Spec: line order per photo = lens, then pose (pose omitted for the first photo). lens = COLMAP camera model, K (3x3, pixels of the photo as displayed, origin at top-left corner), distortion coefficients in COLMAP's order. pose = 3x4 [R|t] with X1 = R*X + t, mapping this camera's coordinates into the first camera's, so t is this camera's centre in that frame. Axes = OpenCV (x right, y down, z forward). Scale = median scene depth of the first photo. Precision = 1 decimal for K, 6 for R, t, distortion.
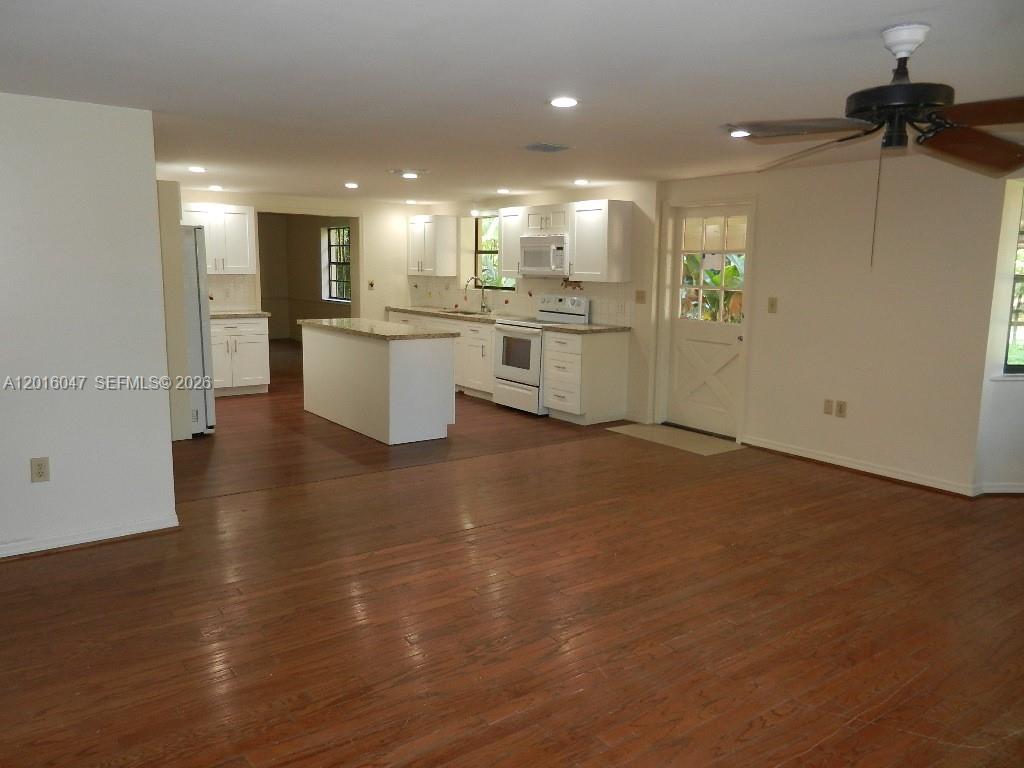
lens RADIAL K [[758.6, 0, 503.0], [0, 758.6, 377.6], [0, 0, 1]] dist [0.009795, 0.004133]
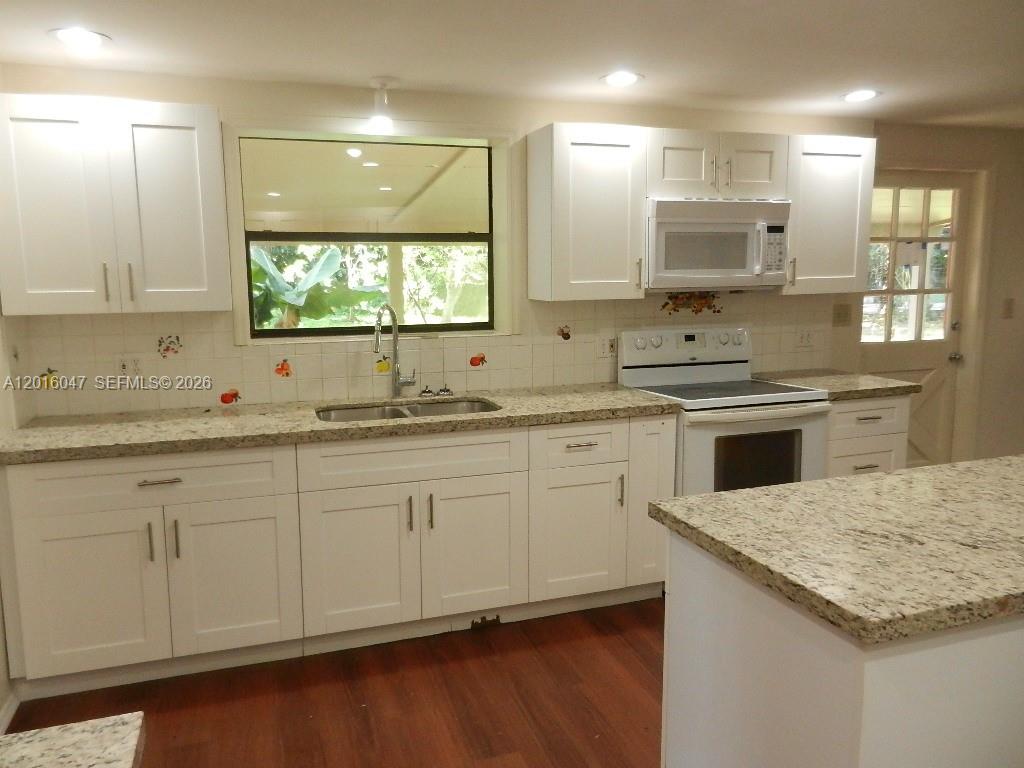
lens RADIAL K [[758.6, 0, 503.0], [0, 758.6, 377.6], [0, 0, 1]] dist [0.009795, 0.004133]
pose [[0.308324, -0.150745, 0.939262, -0.417371], [0.155411, 0.982081, 0.106602, -0.147772], [-0.938501, 0.113104, 0.326226, 0.961646]]
